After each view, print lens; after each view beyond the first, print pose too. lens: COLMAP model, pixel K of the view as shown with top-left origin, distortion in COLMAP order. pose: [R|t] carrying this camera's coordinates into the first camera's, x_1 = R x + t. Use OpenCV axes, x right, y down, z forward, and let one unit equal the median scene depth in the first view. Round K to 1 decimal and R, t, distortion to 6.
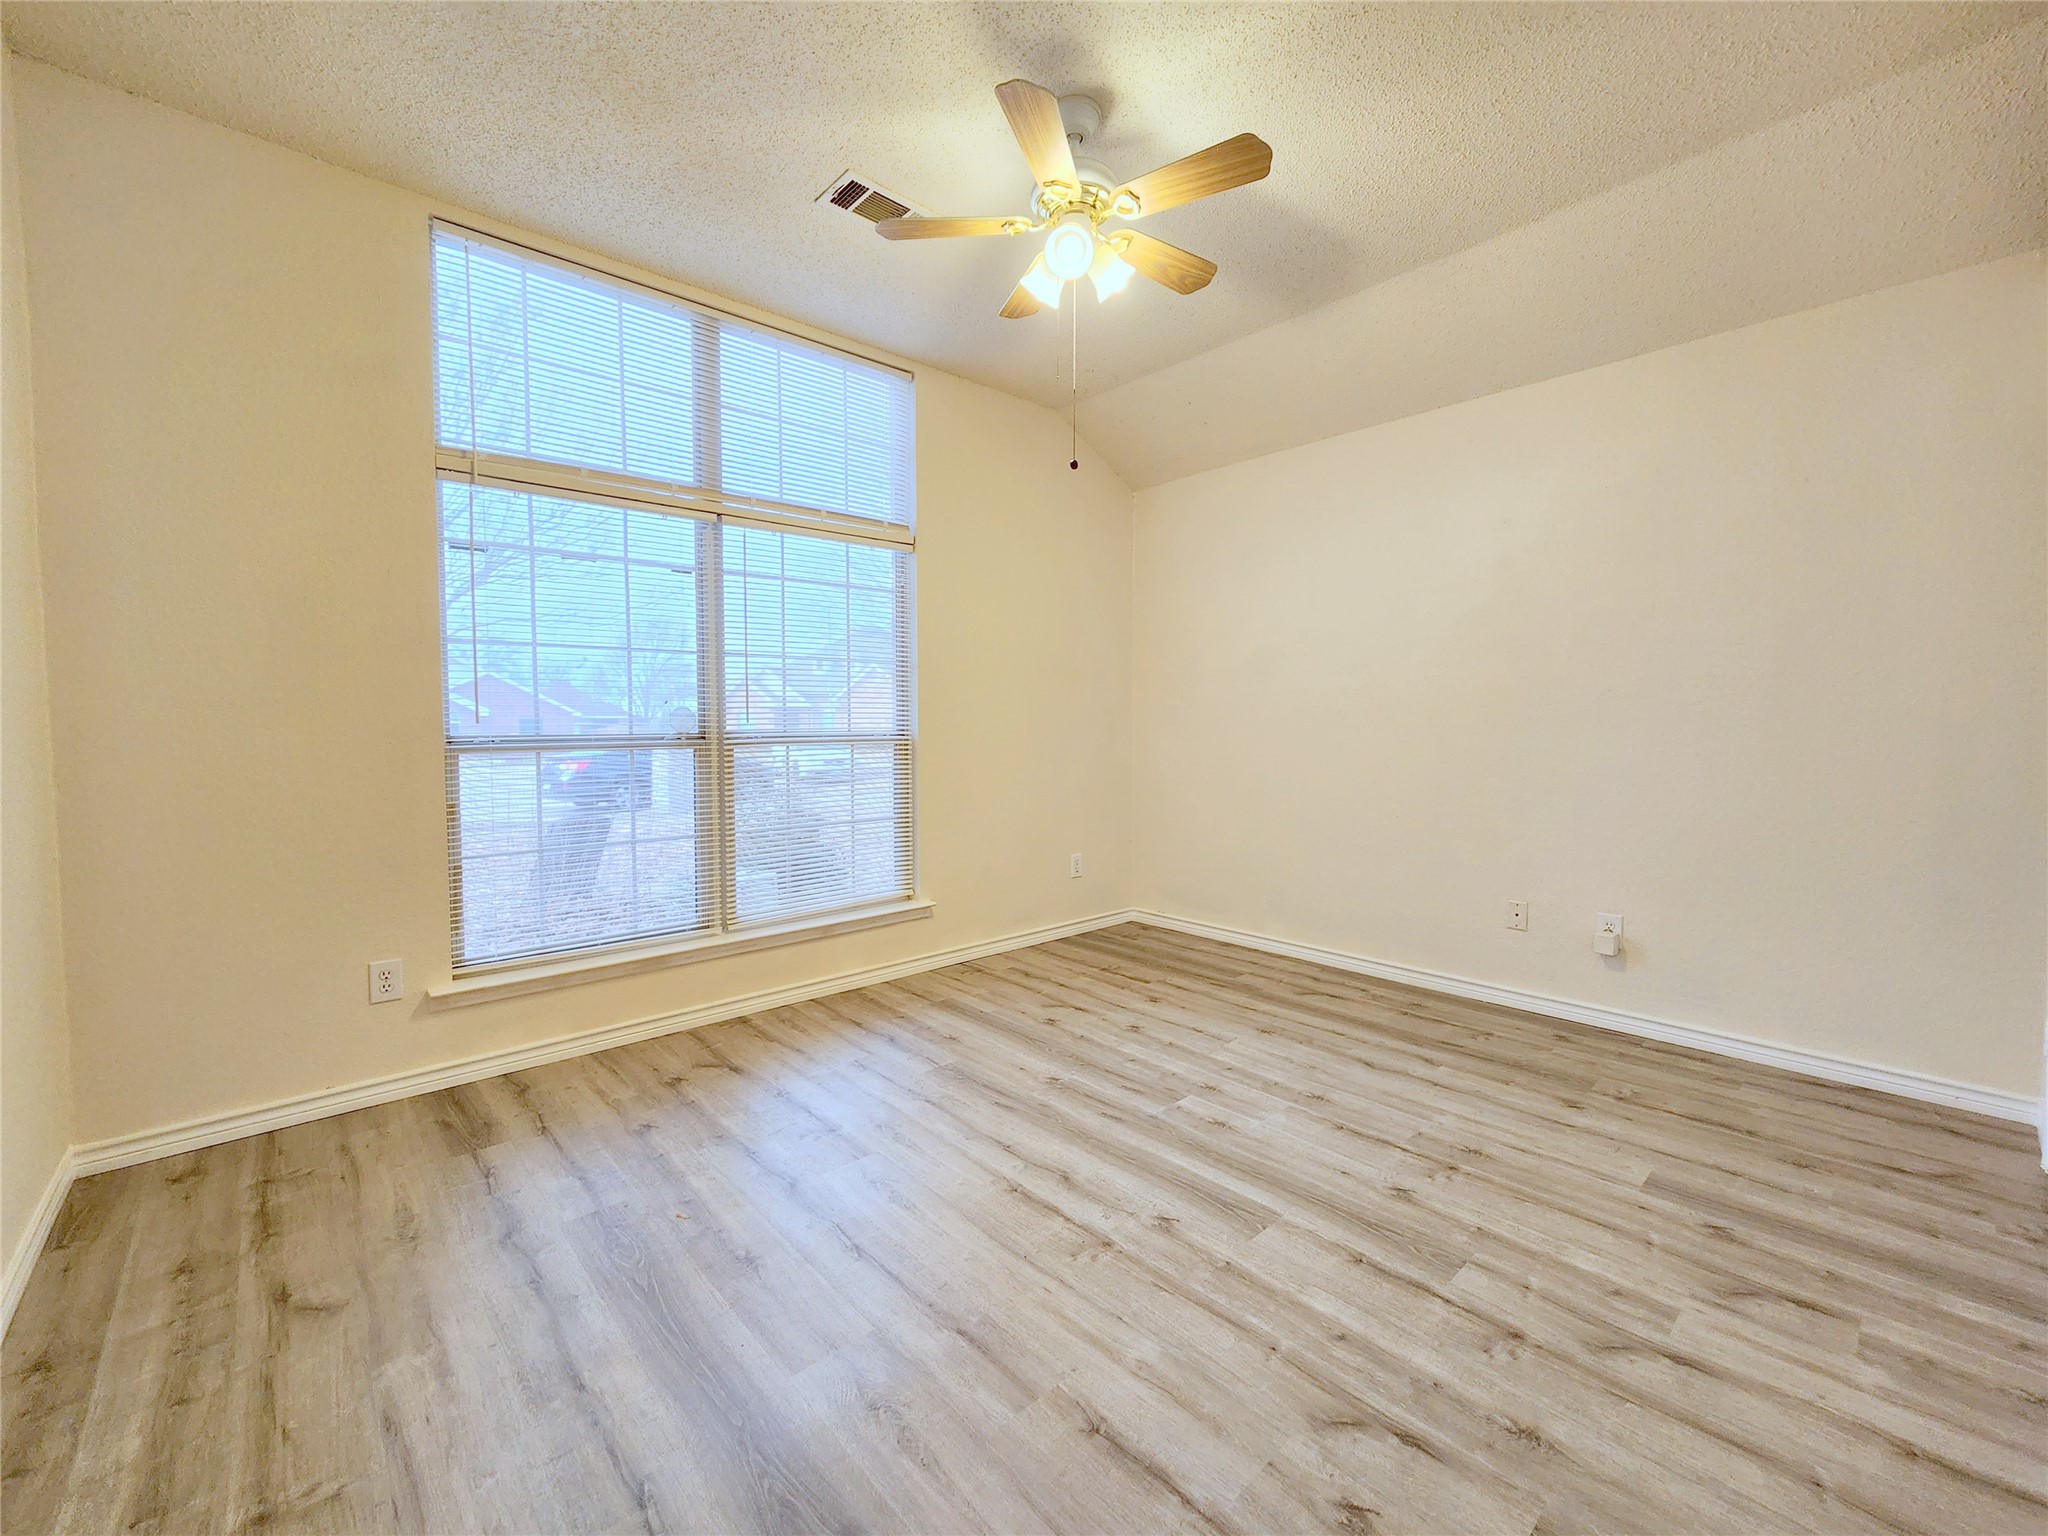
lens RADIAL K [[842.7, 0, 1021.9], [0, 842.7, 760.3], [0, 0, 1]] dist [-0.001394, -0.000193]
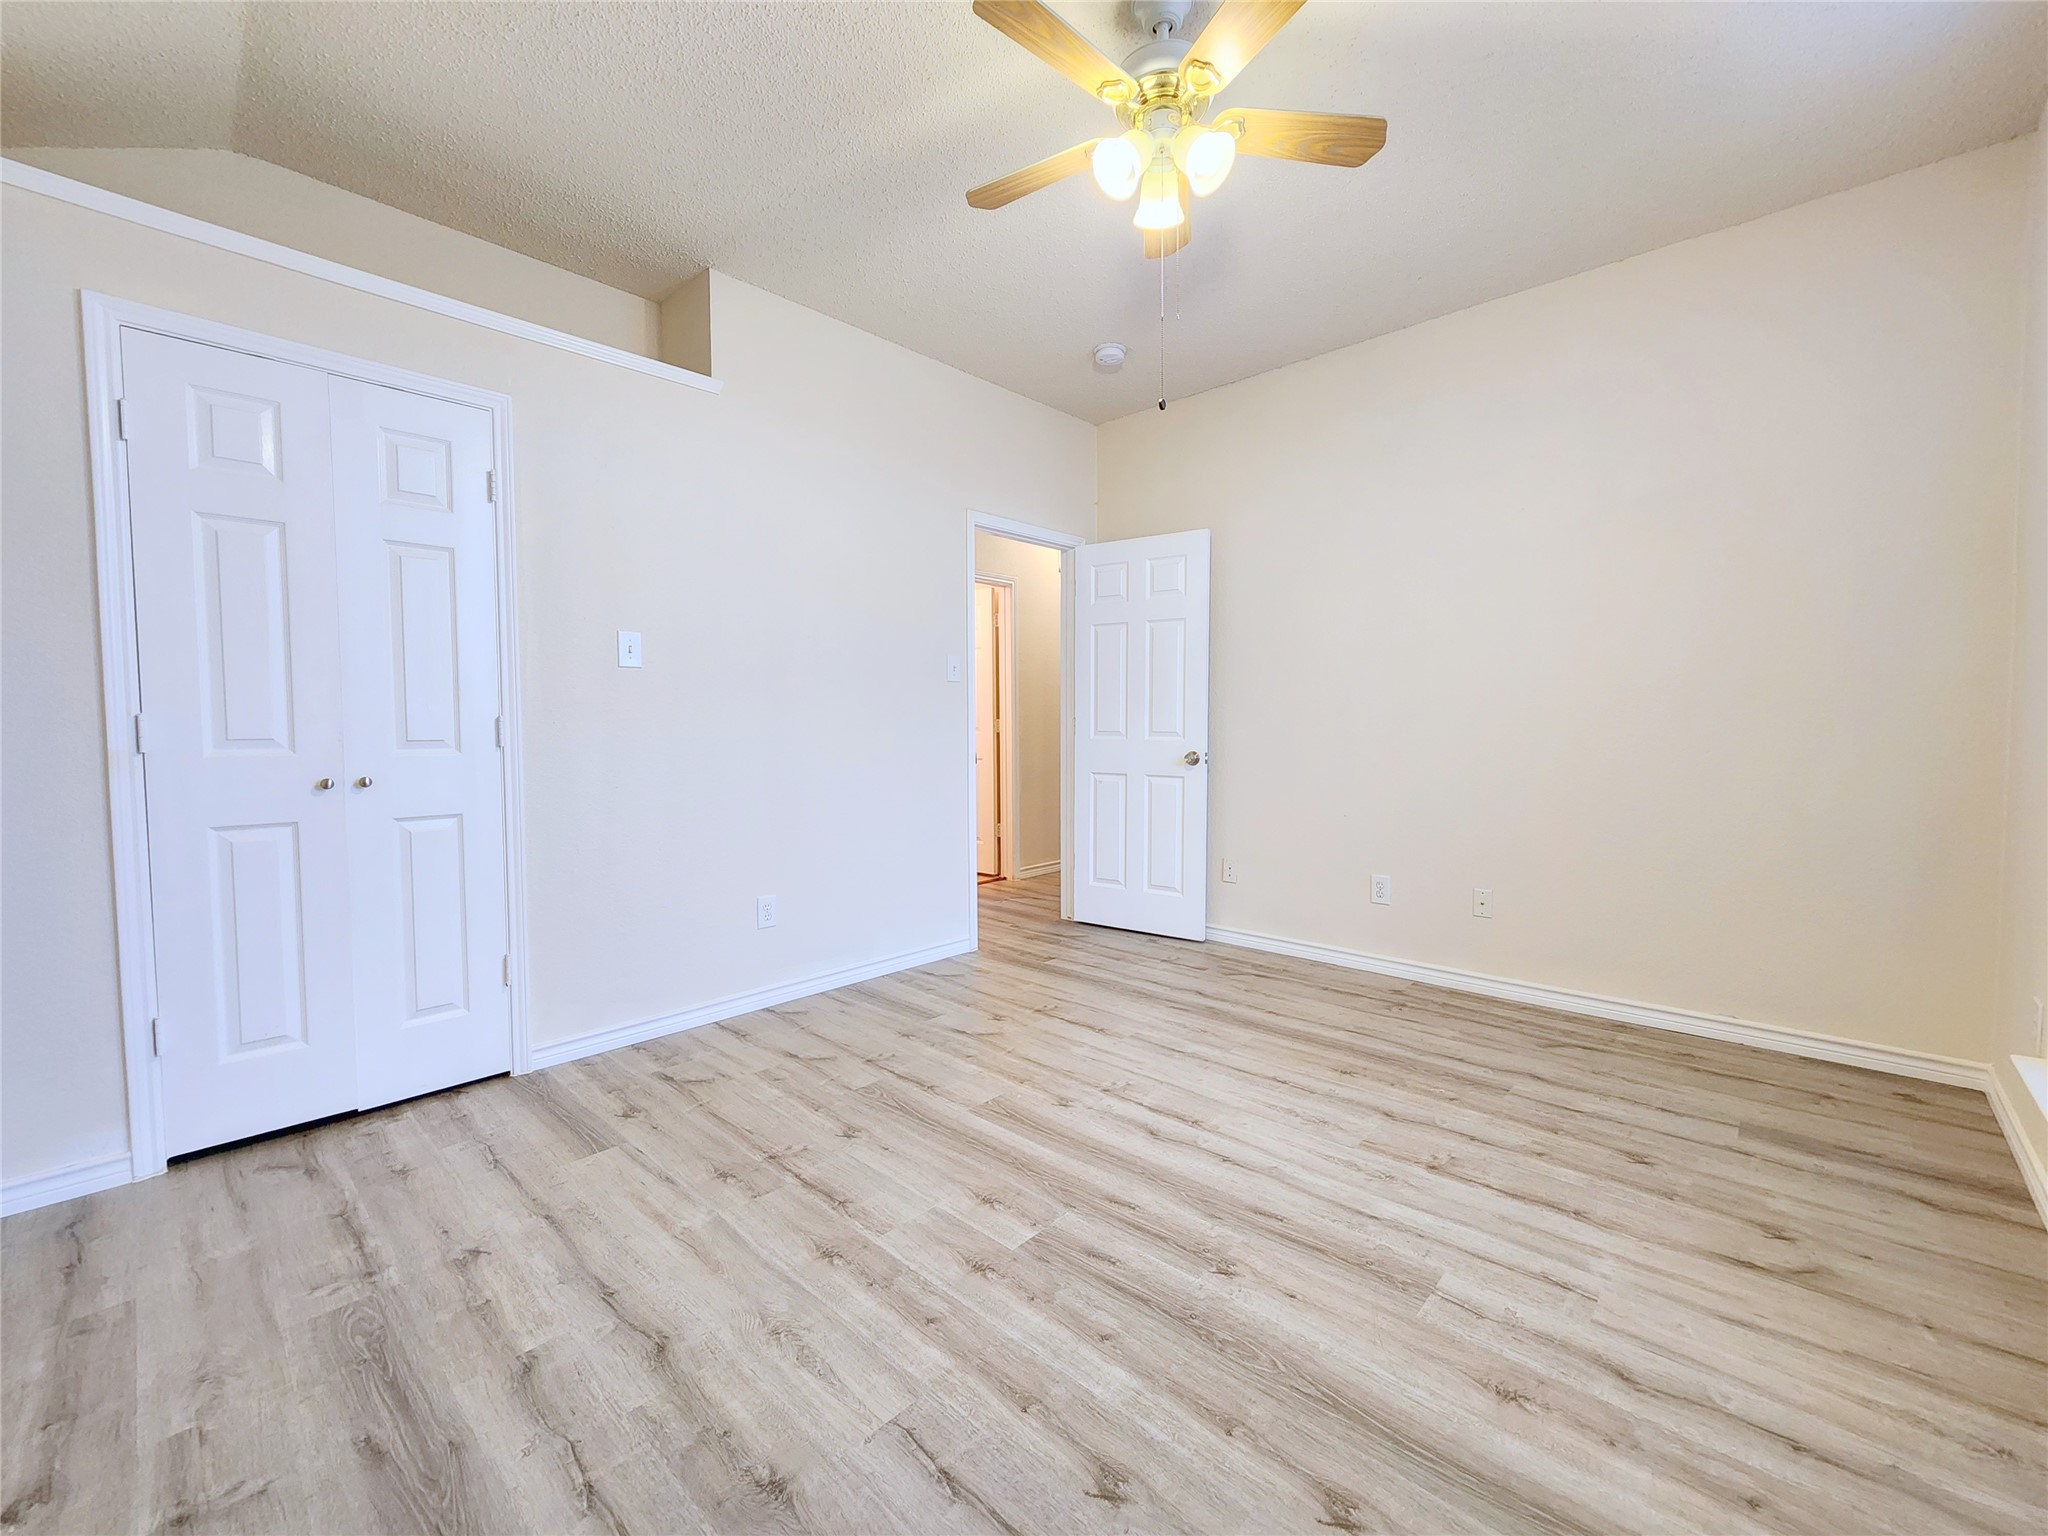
lens RADIAL K [[842.7, 0, 1021.9], [0, 842.7, 760.3], [0, 0, 1]] dist [-0.001394, -0.000193]
pose [[-0.996672, 0.010702, -0.080810, 0.279075], [0.003754, 0.996318, 0.085652, -0.062648], [0.081429, 0.085064, -0.993043, 1.873820]]
